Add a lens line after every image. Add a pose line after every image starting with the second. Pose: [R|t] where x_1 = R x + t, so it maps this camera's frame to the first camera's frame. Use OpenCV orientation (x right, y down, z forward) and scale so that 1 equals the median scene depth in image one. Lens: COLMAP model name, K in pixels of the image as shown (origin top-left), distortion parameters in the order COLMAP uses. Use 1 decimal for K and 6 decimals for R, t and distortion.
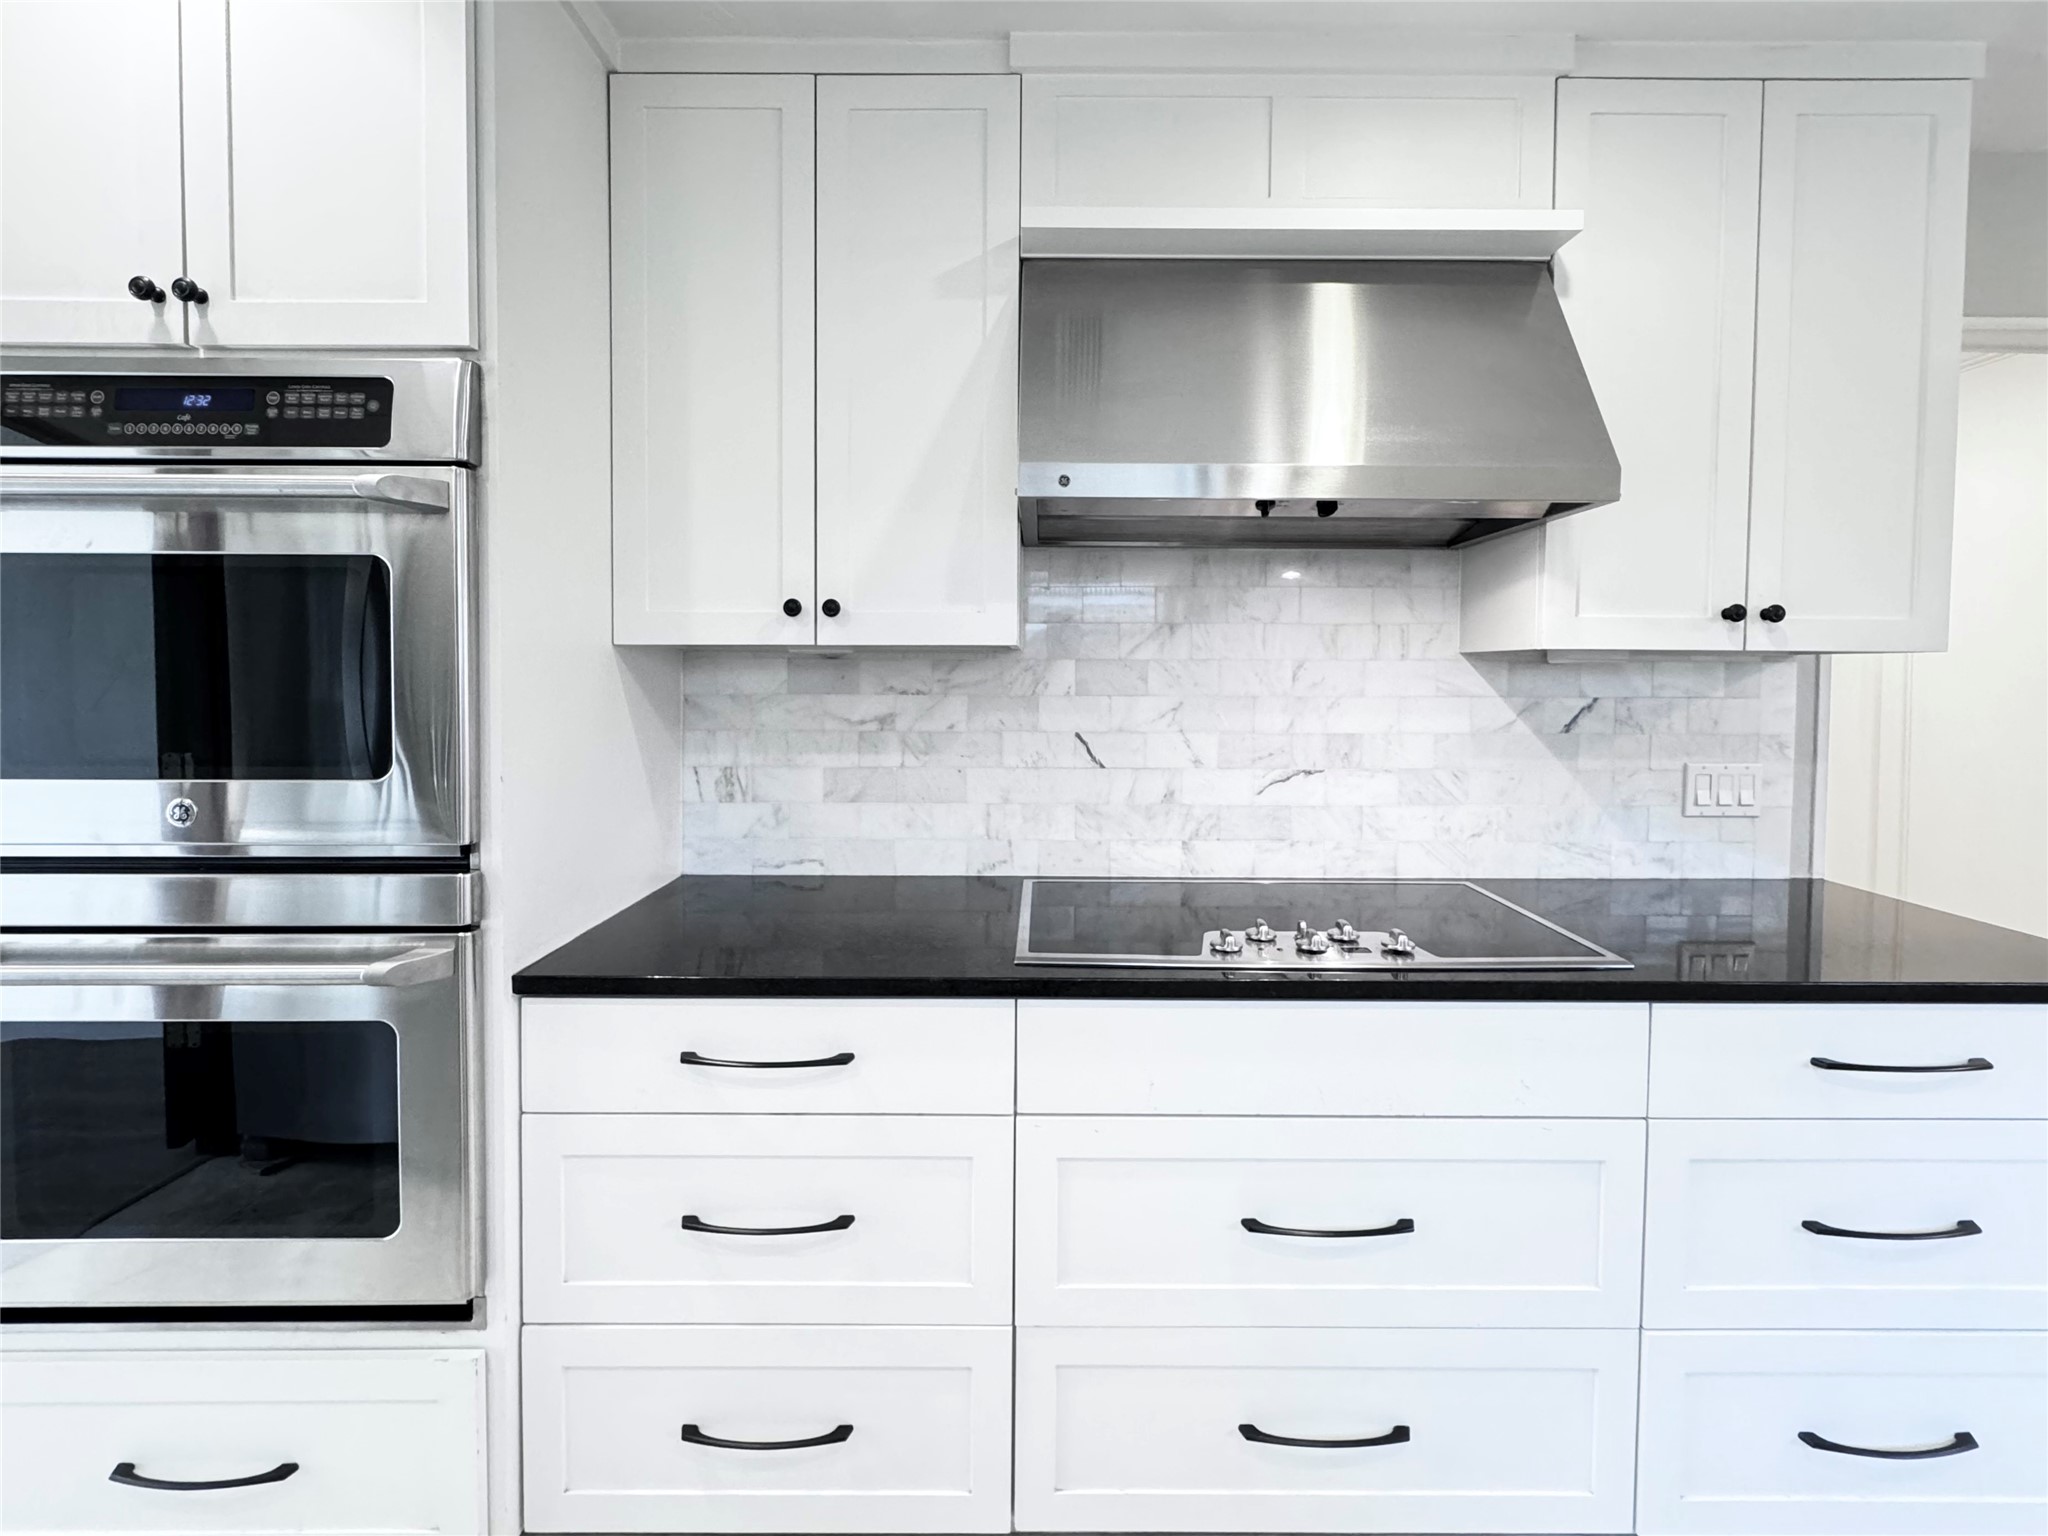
lens RADIAL K [[865.8, 0, 1041.5], [0, 865.8, 701.6], [0, 0, 1]] dist [-0.001520, -0.000141]
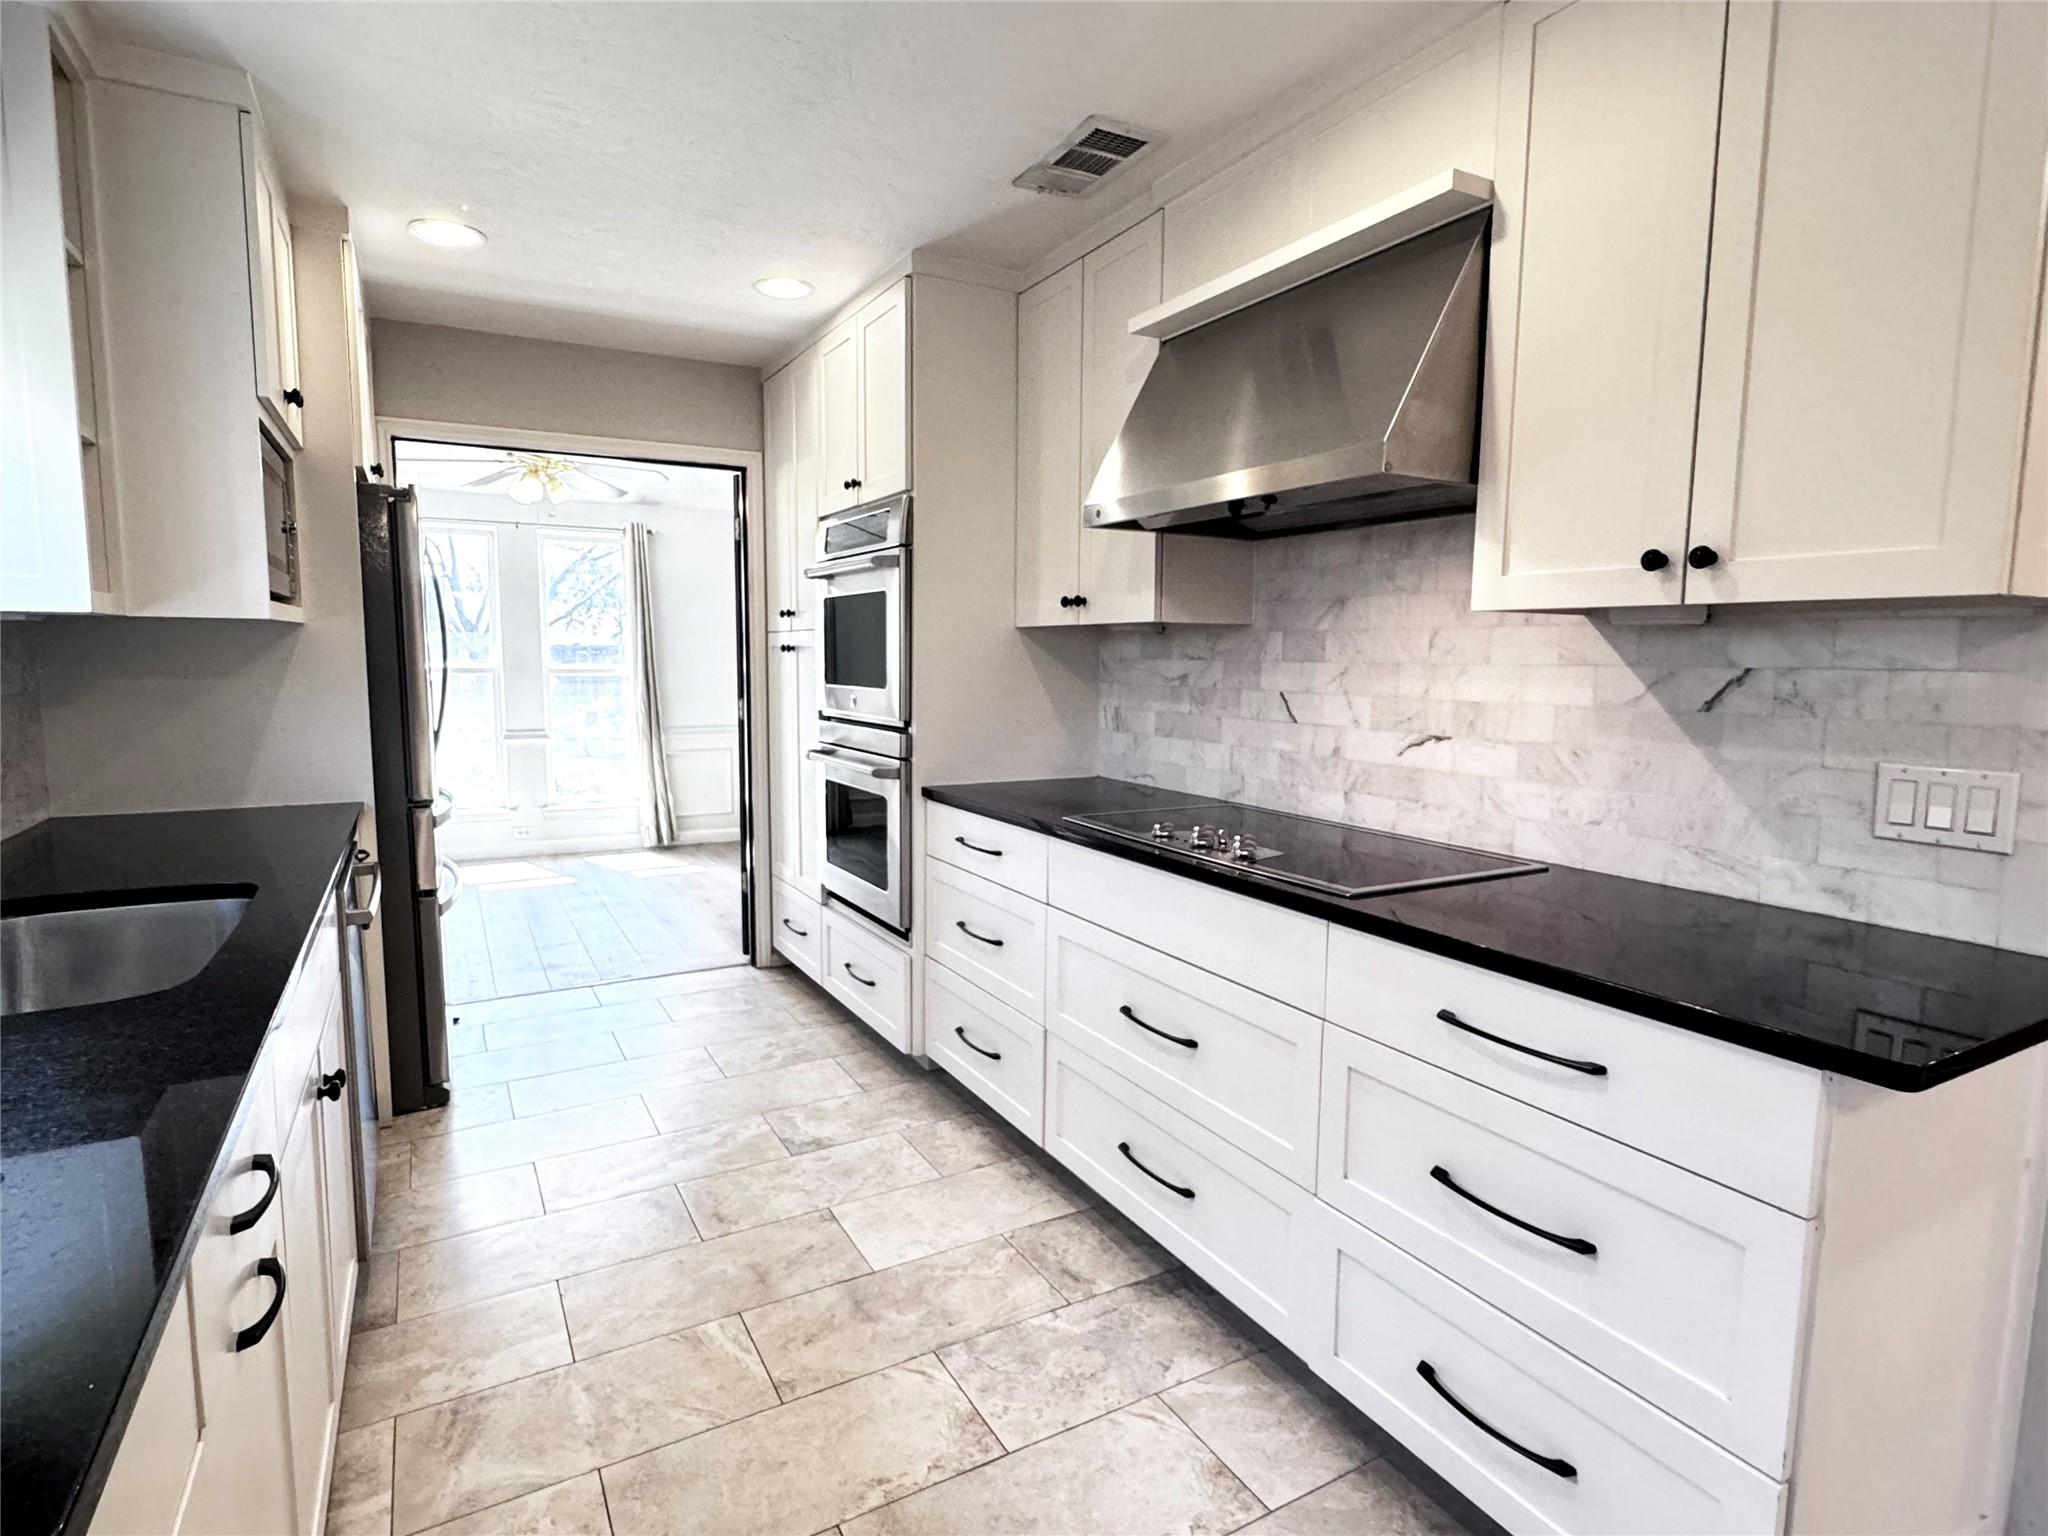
lens RADIAL K [[1068.4, 0, 1026.3], [0, 1068.4, 769.7], [0, 0, 1]] dist [0.005861, 0.000746]
pose [[0.487810, 0.094967, -0.867769, 1.168466], [-0.021425, 0.995068, 0.096855, 0.006725], [0.872687, -0.028655, 0.487439, -0.040316]]
